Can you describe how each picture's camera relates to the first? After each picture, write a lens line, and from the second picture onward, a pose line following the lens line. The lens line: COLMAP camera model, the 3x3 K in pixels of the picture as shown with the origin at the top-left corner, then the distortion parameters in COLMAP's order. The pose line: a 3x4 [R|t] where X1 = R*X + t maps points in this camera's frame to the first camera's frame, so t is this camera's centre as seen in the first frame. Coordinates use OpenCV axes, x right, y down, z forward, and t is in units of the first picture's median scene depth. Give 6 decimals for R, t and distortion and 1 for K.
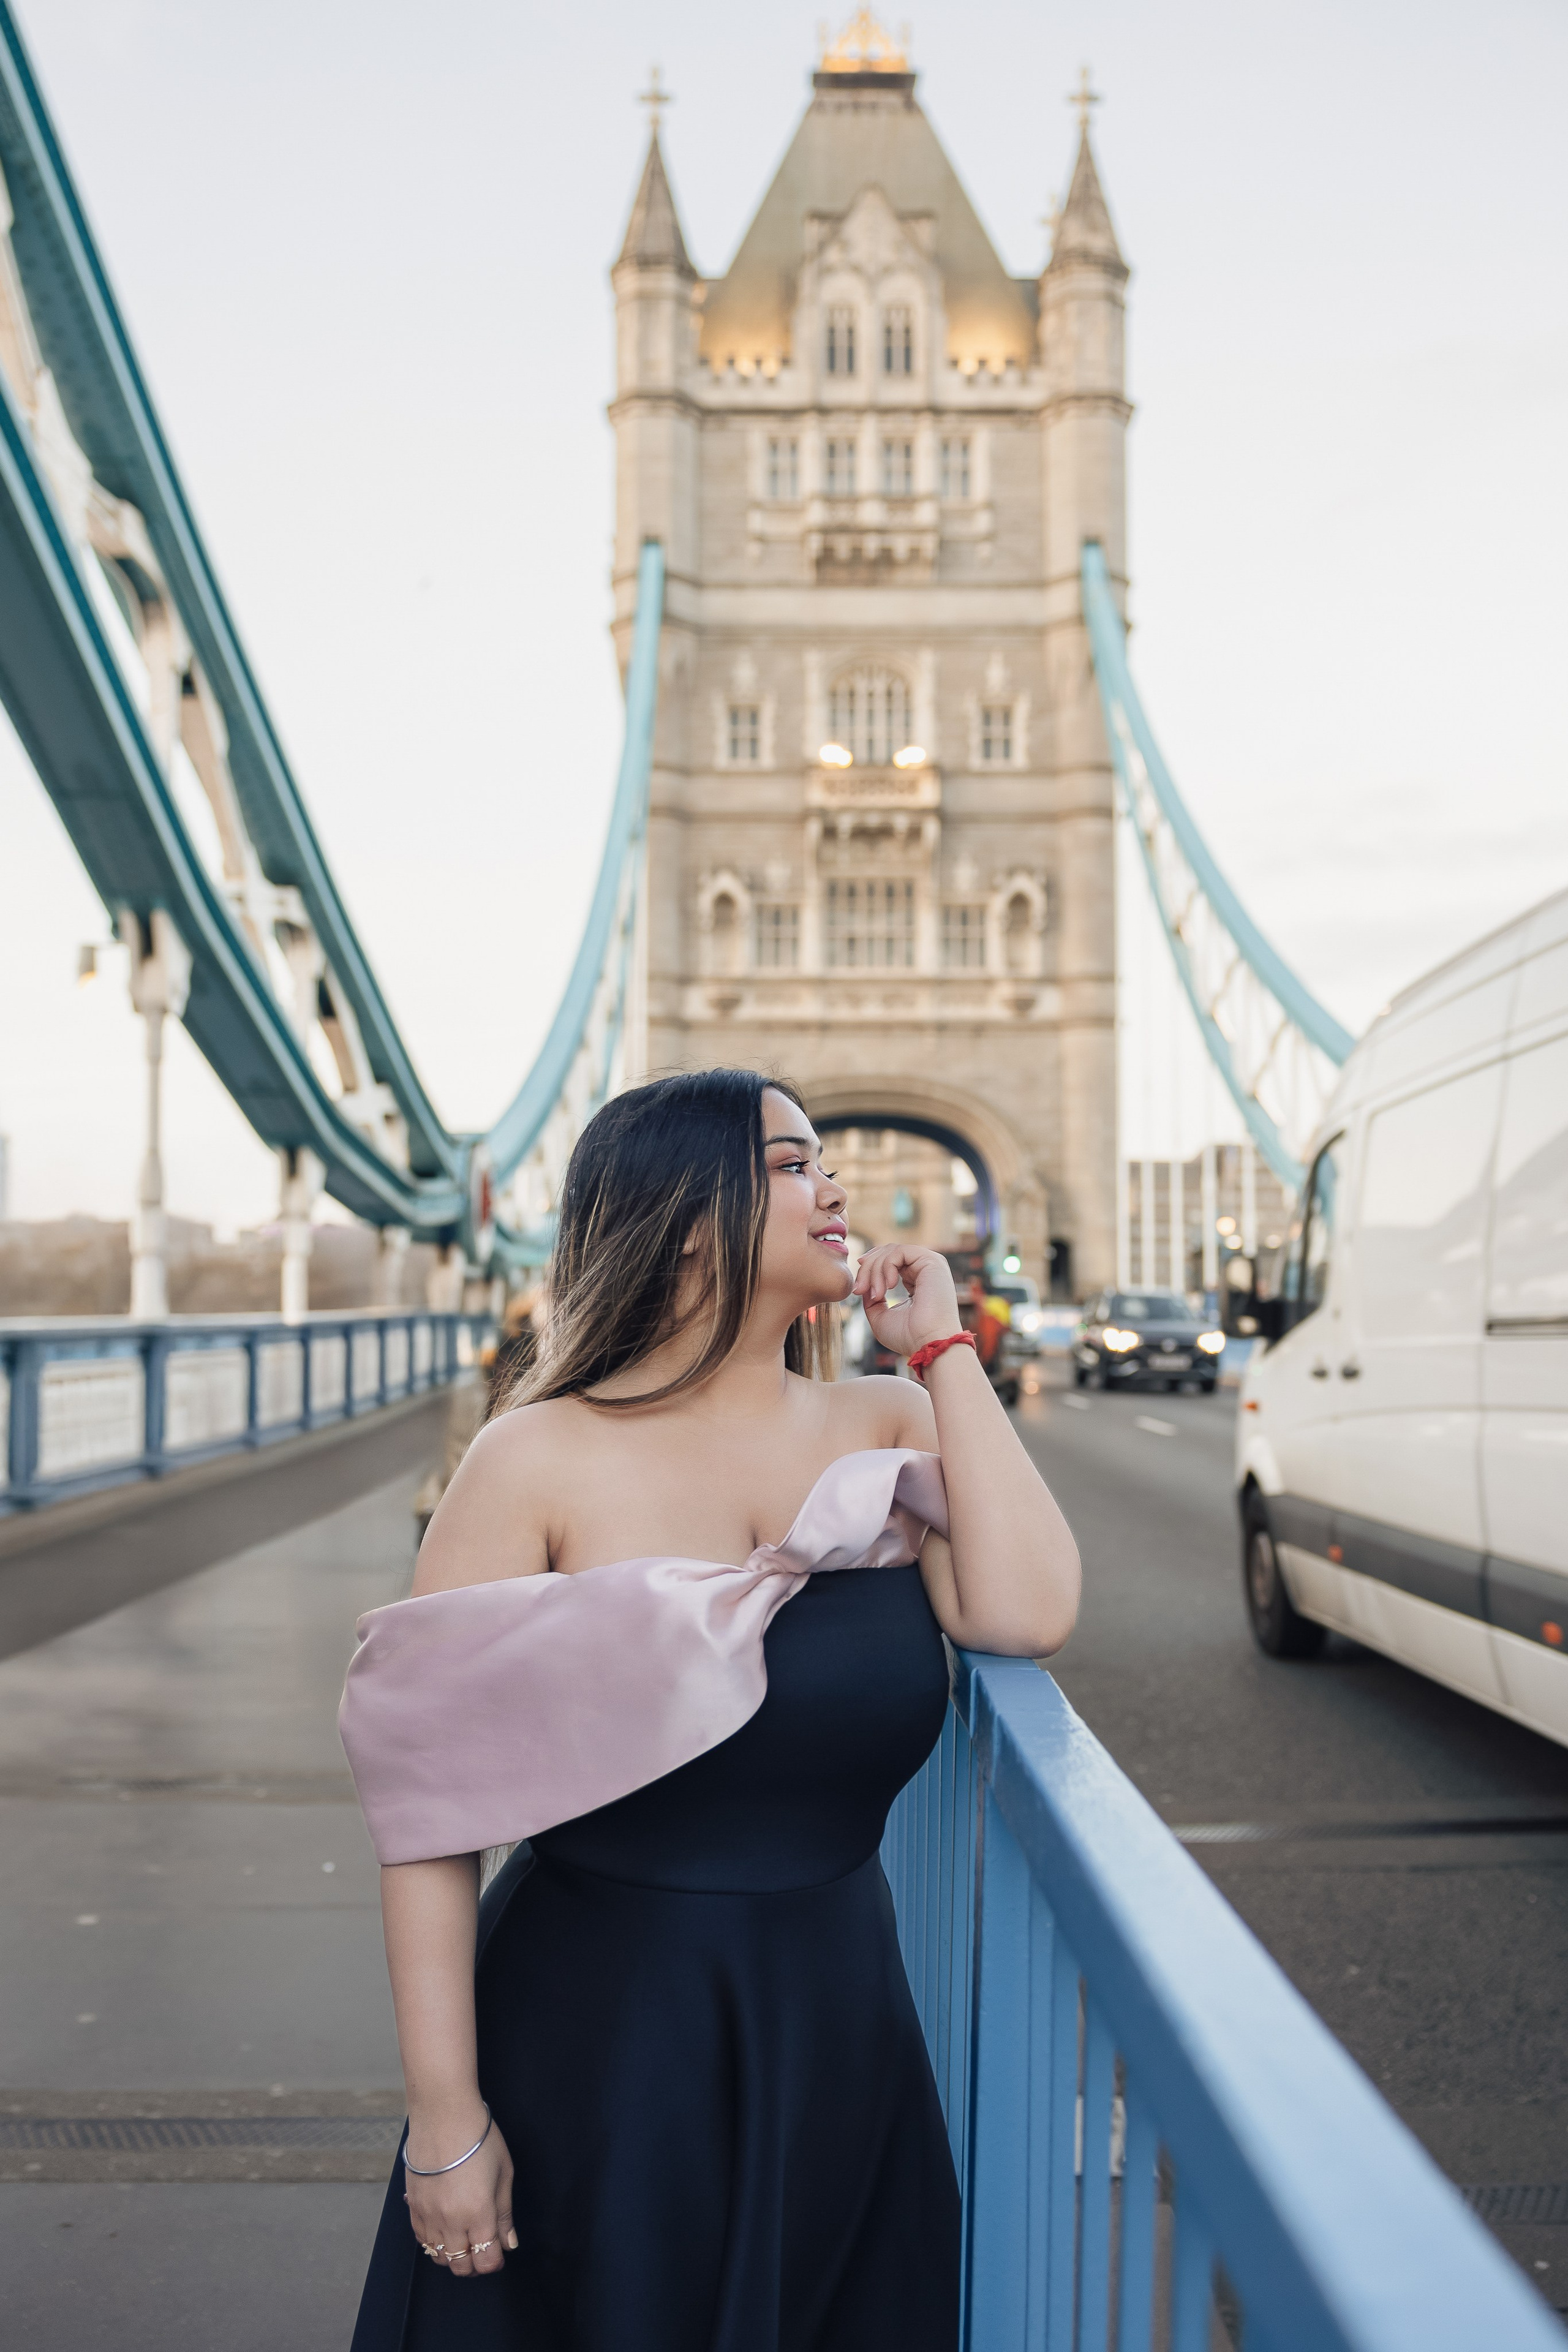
lens RADIAL K [[2103.0, 0, 775.0], [0, 2103.0, 1246.0], [0, 0, 1]] dist [0.004307, 0.007179]
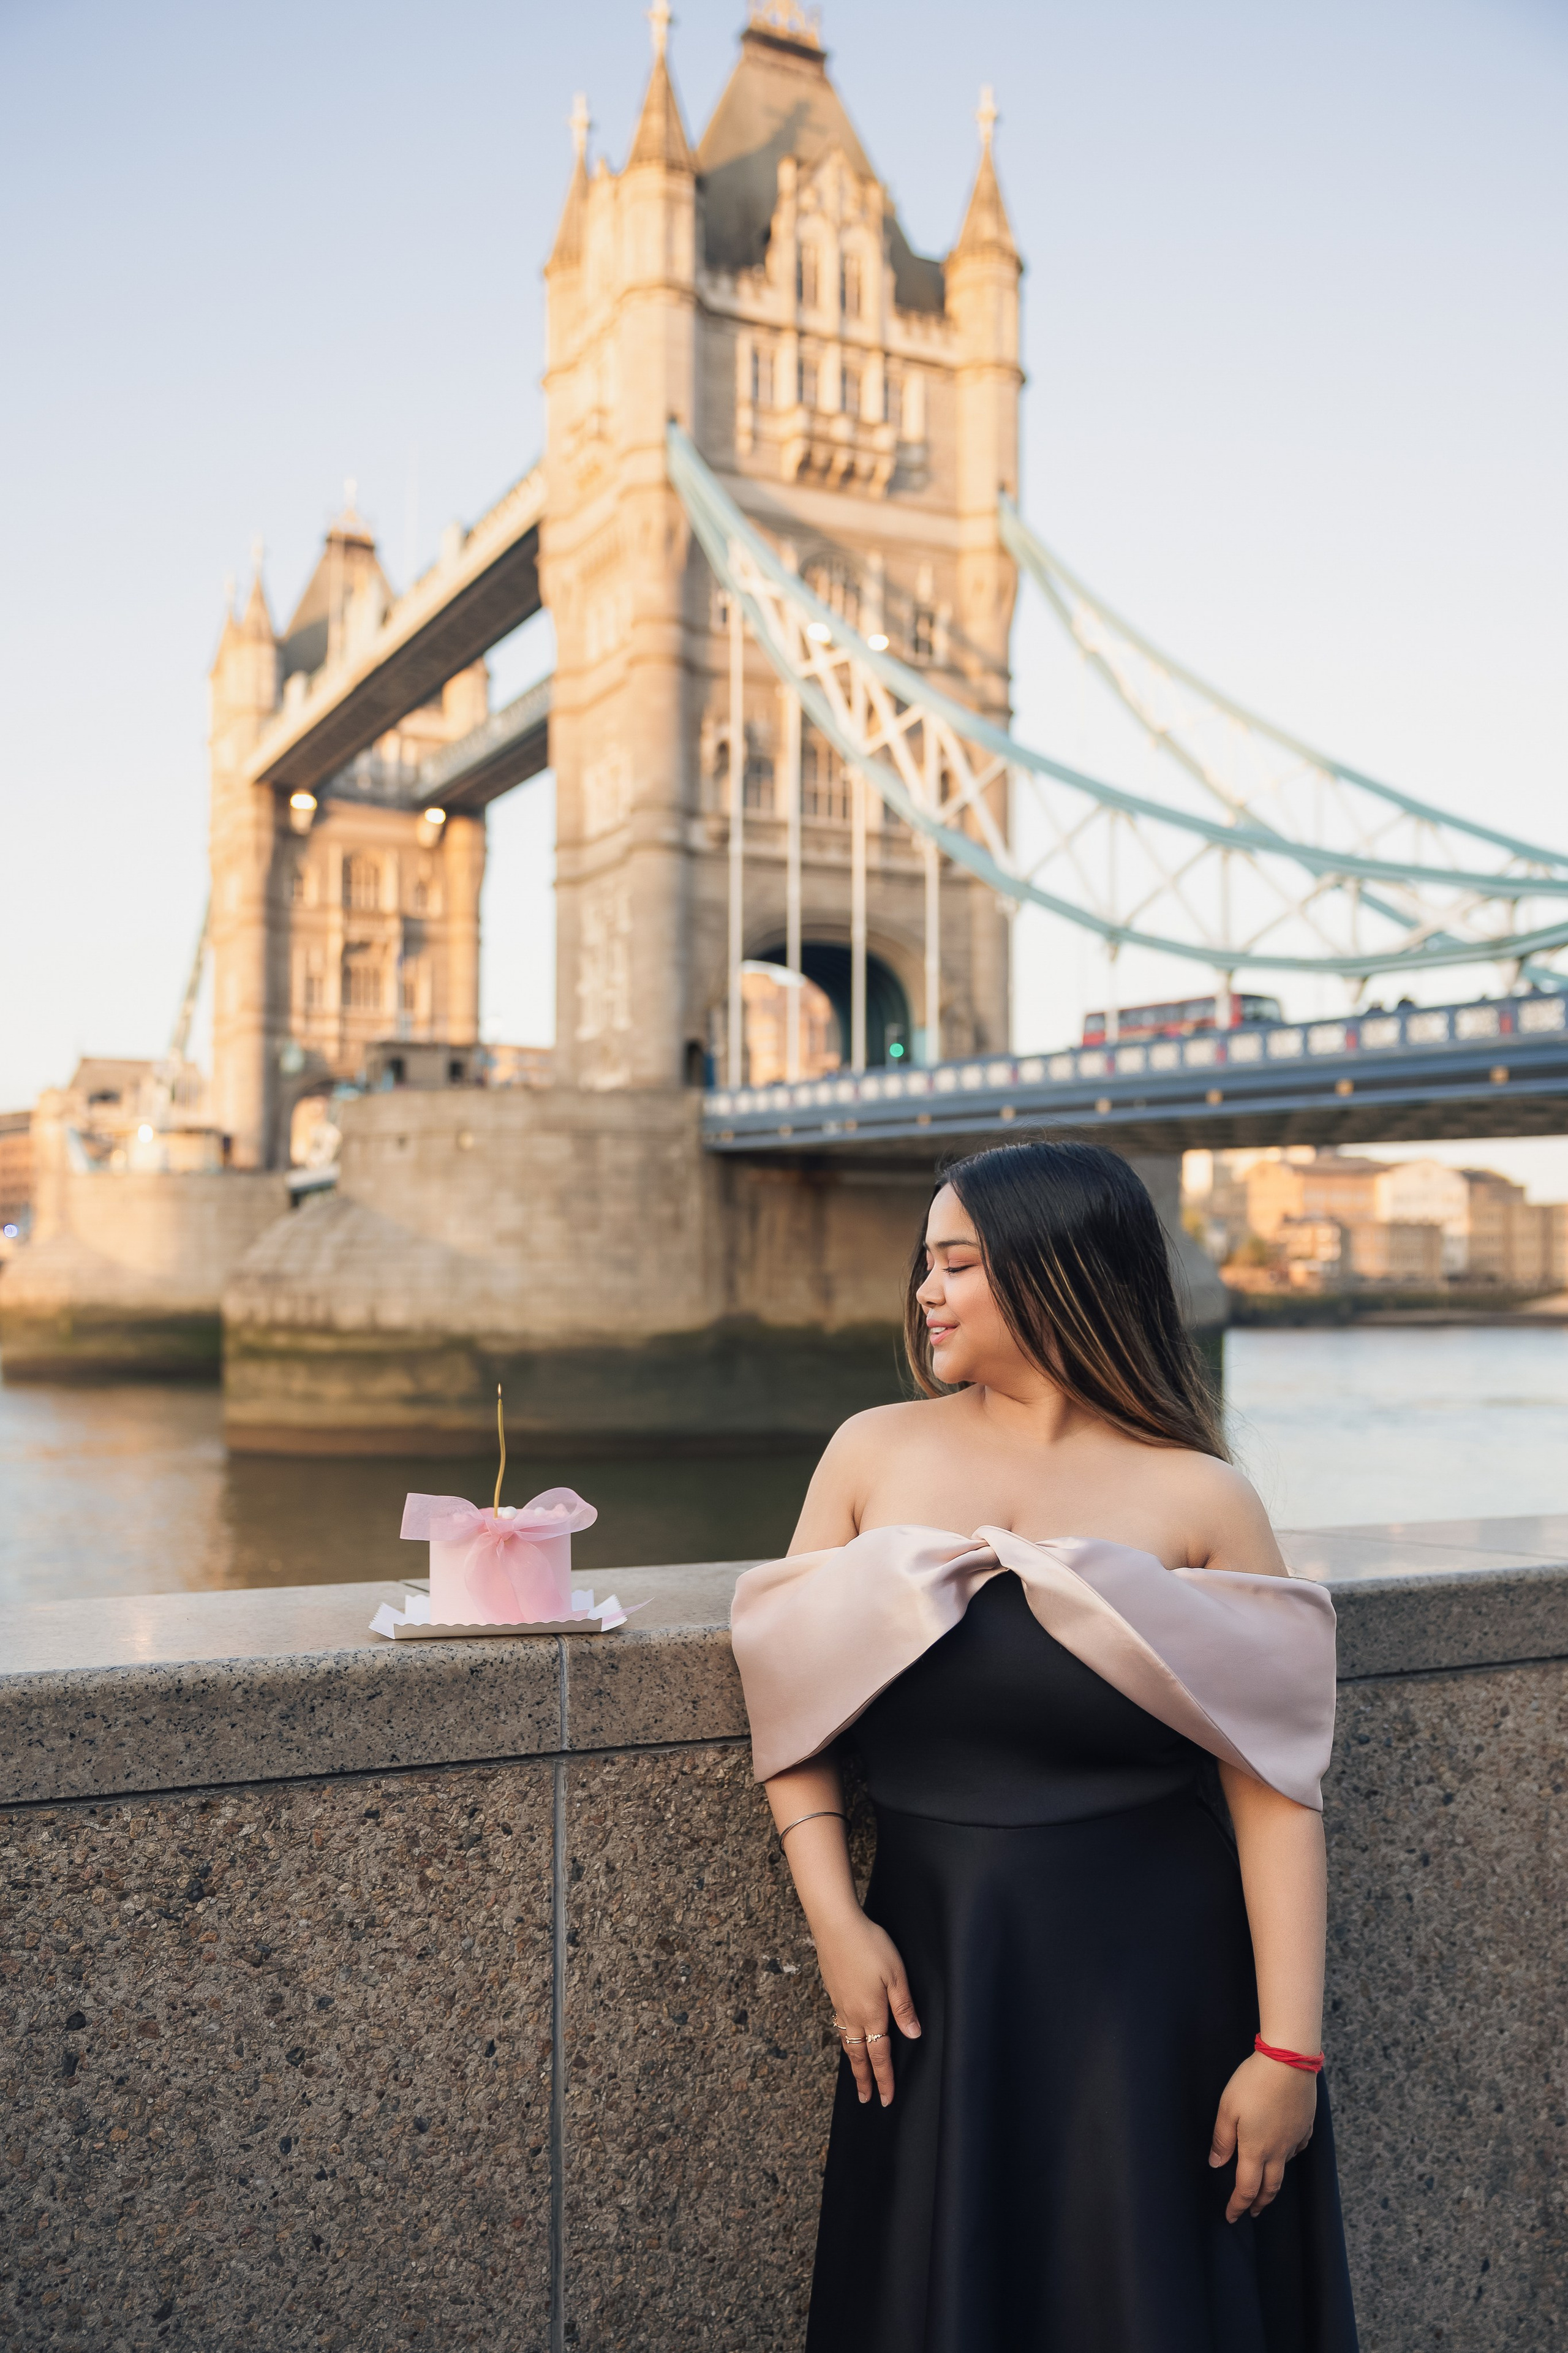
lens RADIAL K [[2103.8, 0, 775.0], [0, 2103.8, 1246.5], [0, 0, 1]] dist [0.004307, 0.007179]
pose [[0.890133, 0.008392, 0.455623, -0.512719], [-0.018116, 0.999692, 0.016979, 0.085948], [-0.455340, -0.023367, 0.890011, -0.035981]]
